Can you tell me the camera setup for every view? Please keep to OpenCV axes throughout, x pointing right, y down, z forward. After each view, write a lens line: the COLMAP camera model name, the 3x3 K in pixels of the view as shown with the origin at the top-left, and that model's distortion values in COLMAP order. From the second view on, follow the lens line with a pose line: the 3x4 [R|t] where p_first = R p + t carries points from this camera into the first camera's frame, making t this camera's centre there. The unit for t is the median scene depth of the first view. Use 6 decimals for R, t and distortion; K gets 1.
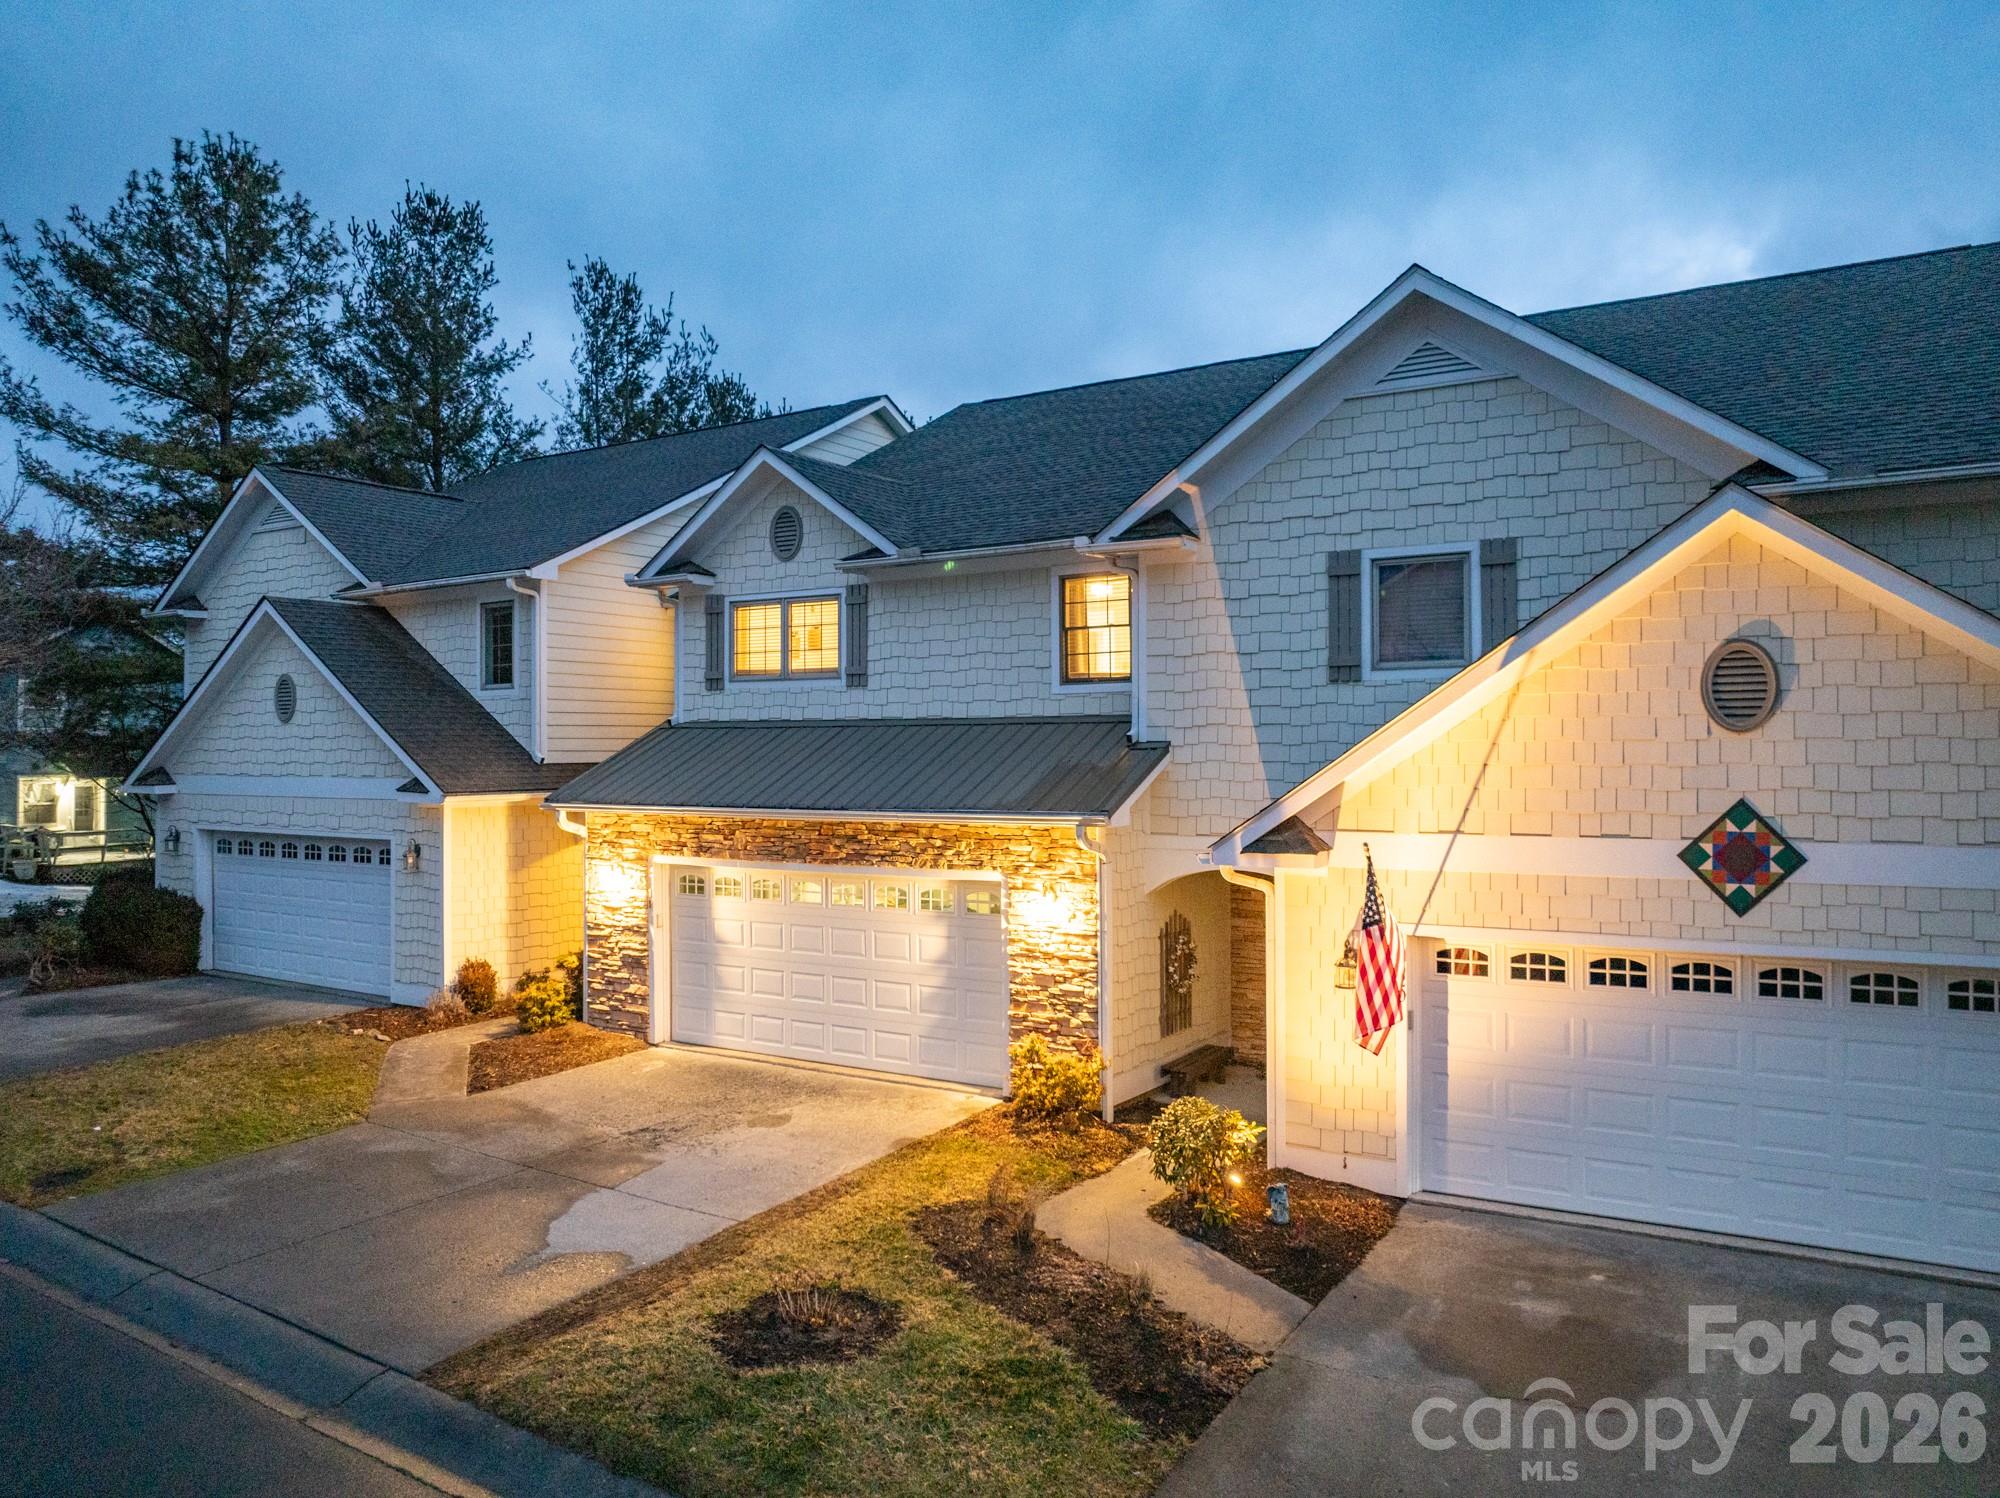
lens RADIAL K [[1432.7, 0, 990.7], [0, 1432.7, 736.1], [0, 0, 1]] dist [-0.035090, -0.009668]
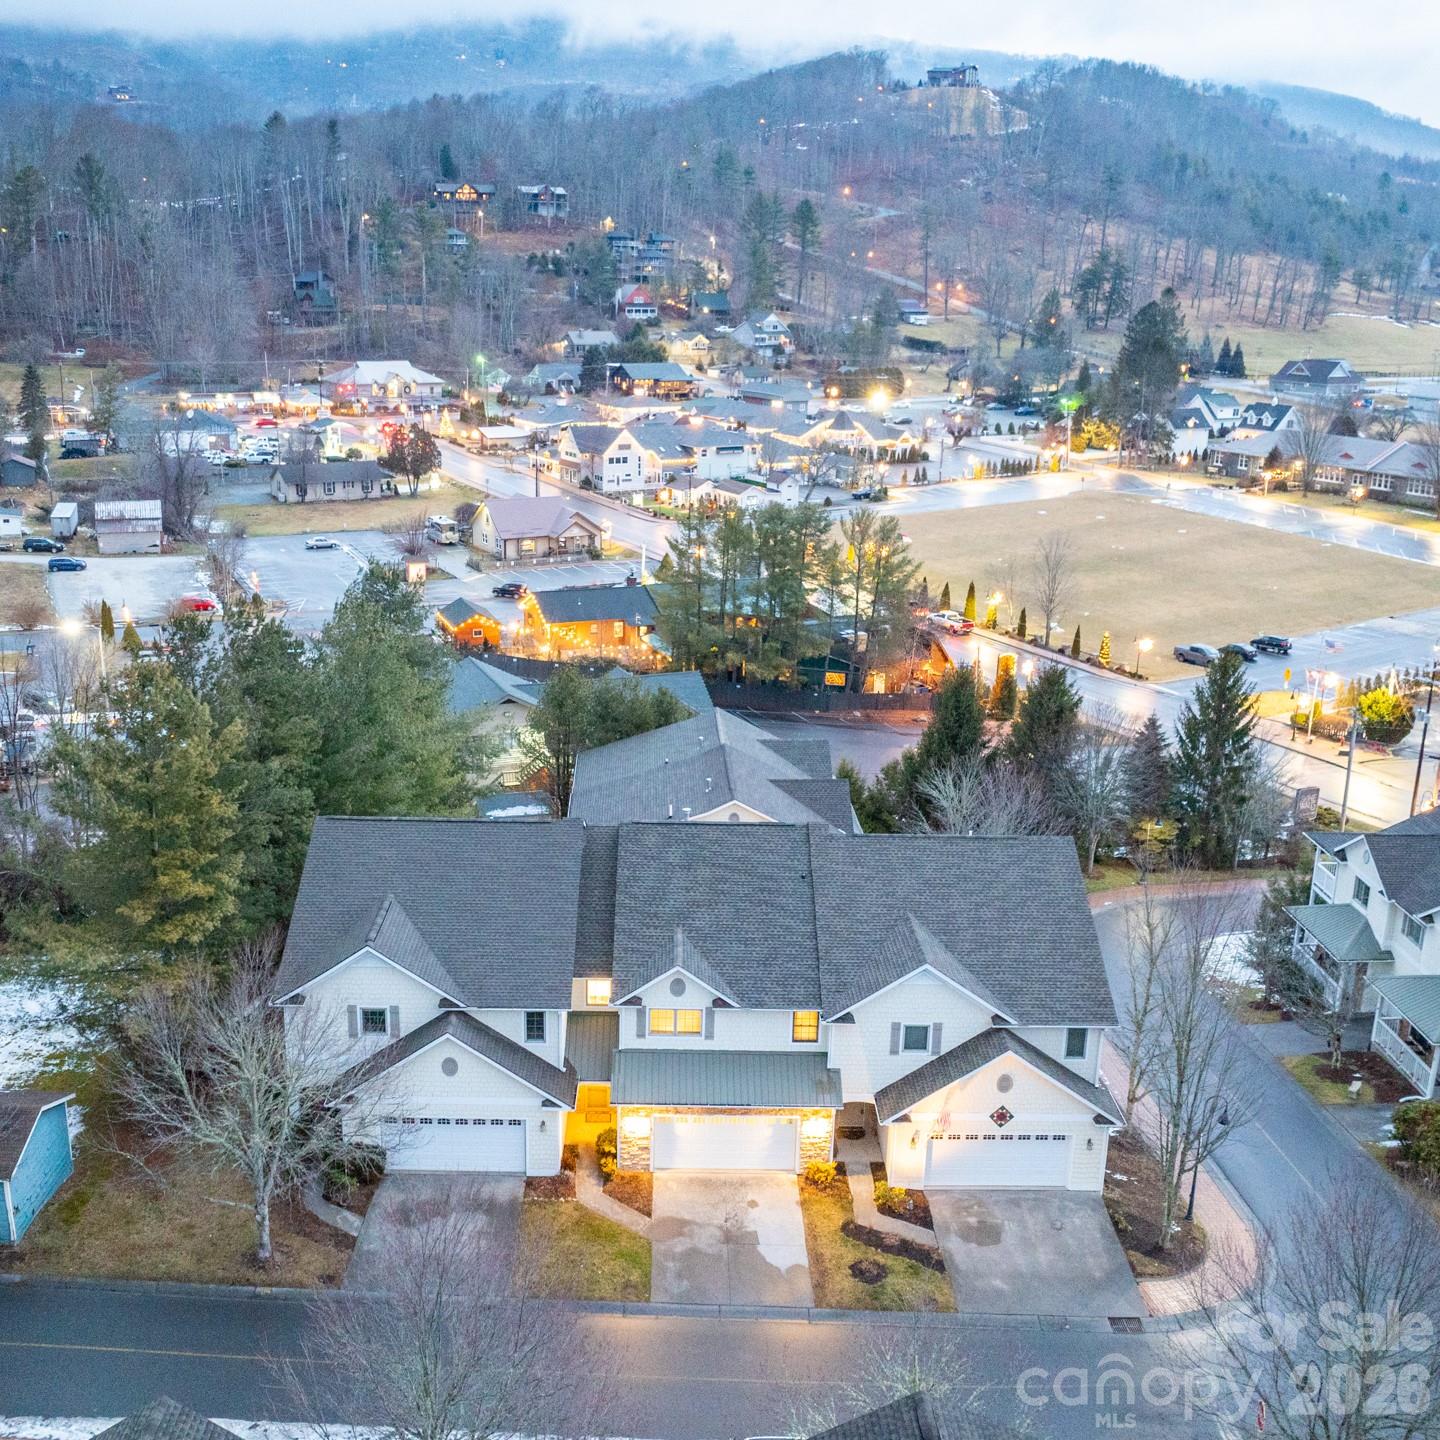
lens RADIAL K [[1599.3, 0, 670.8], [0, 1599.3, 723.4], [0, 0, 1]] dist [-0.027320, -0.031234]
pose [[0.839432, -0.137158, 0.525873, -2.013115], [-0.025525, 0.956611, 0.290248, -1.798398], [-0.542866, -0.257066, 0.799508, -1.540170]]
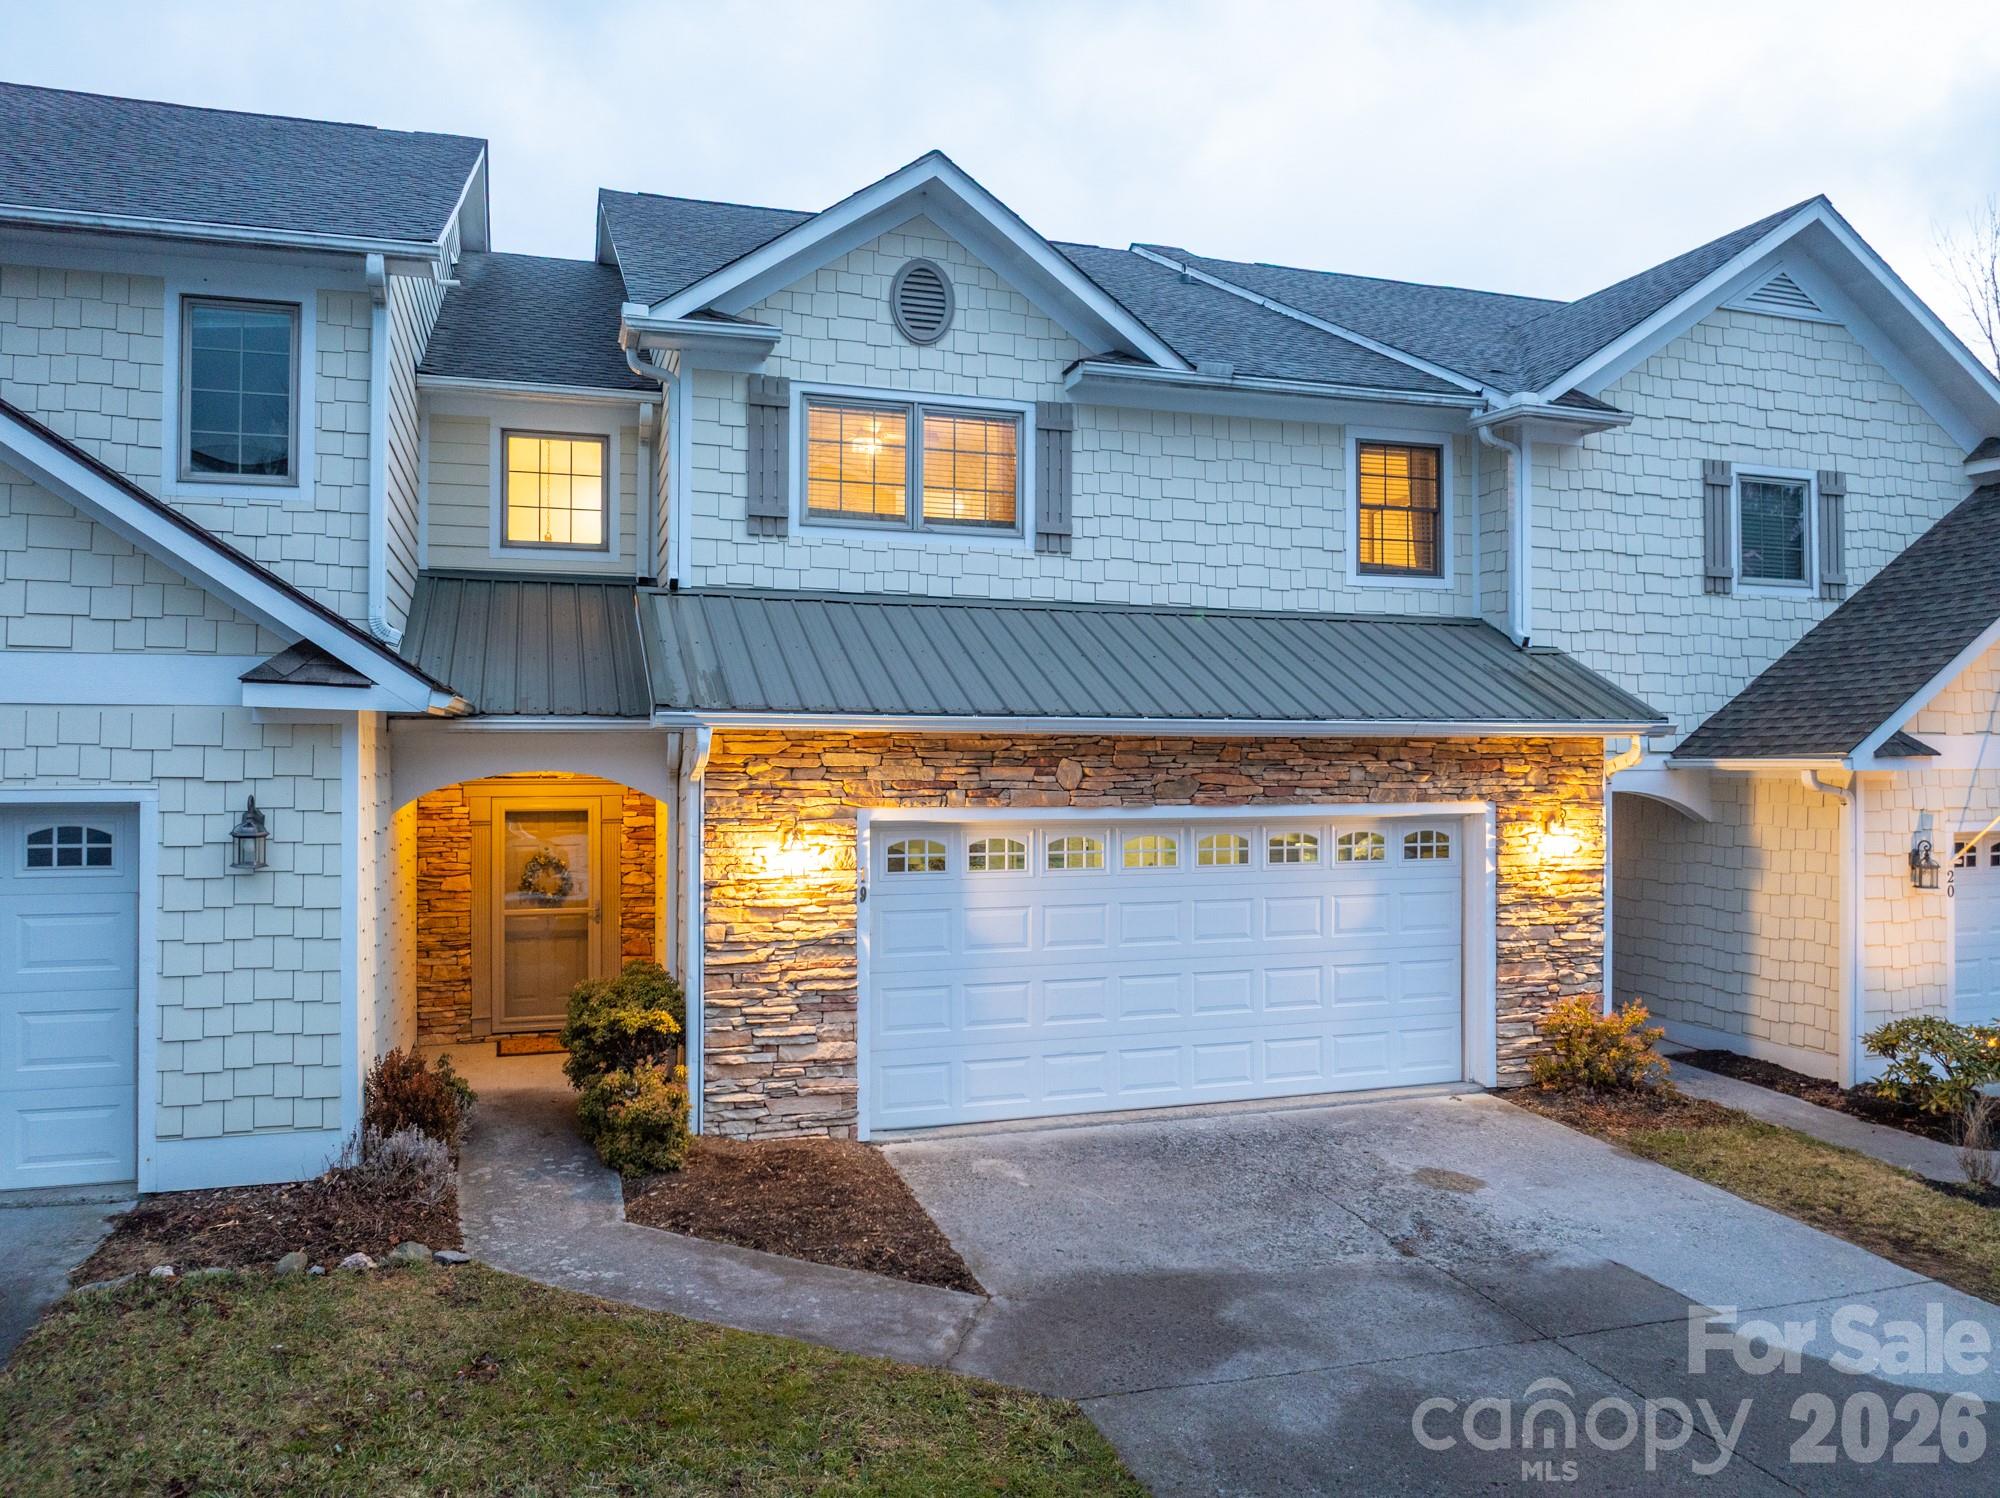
lens RADIAL K [[1432.7, 0, 990.7], [0, 1432.7, 736.1], [0, 0, 1]] dist [-0.035090, -0.009668]
pose [[0.634456, 0.014866, 0.772816, -0.734797], [-0.014924, 0.999864, -0.006981, 0.066436], [-0.772815, -0.007105, 0.634592, 0.687613]]
